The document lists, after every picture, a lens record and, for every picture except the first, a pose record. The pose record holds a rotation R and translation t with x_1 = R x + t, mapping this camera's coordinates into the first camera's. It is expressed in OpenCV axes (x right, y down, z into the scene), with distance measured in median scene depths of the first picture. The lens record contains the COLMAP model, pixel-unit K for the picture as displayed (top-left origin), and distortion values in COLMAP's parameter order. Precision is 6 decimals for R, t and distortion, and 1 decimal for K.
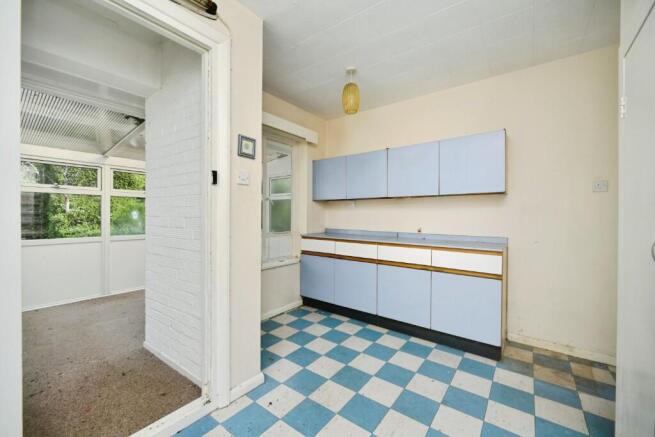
lens RADIAL K [[266.8, 0, 327.2], [0, 266.8, 218.4], [0, 0, 1]] dist [0.009600, 0.000115]
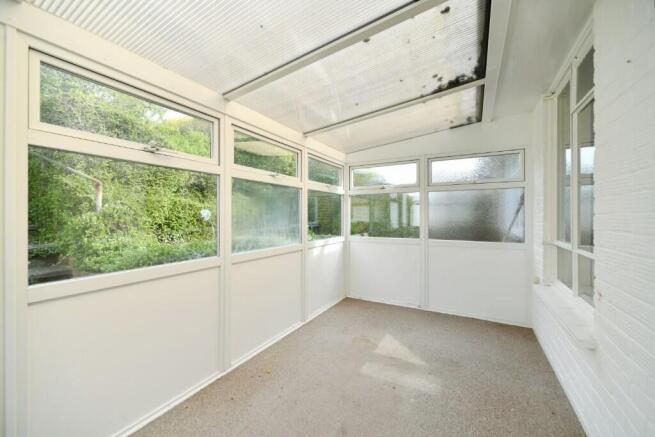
lens RADIAL K [[266.8, 0, 327.2], [0, 266.8, 215.9], [0, 0, 1]] dist [0.009600, 0.000115]
pose [[0.990638, -0.007385, 0.136313, -0.585050], [0.008952, 0.999901, -0.010883, 0.000119], [-0.136219, 0.012001, 0.990606, 0.389513]]
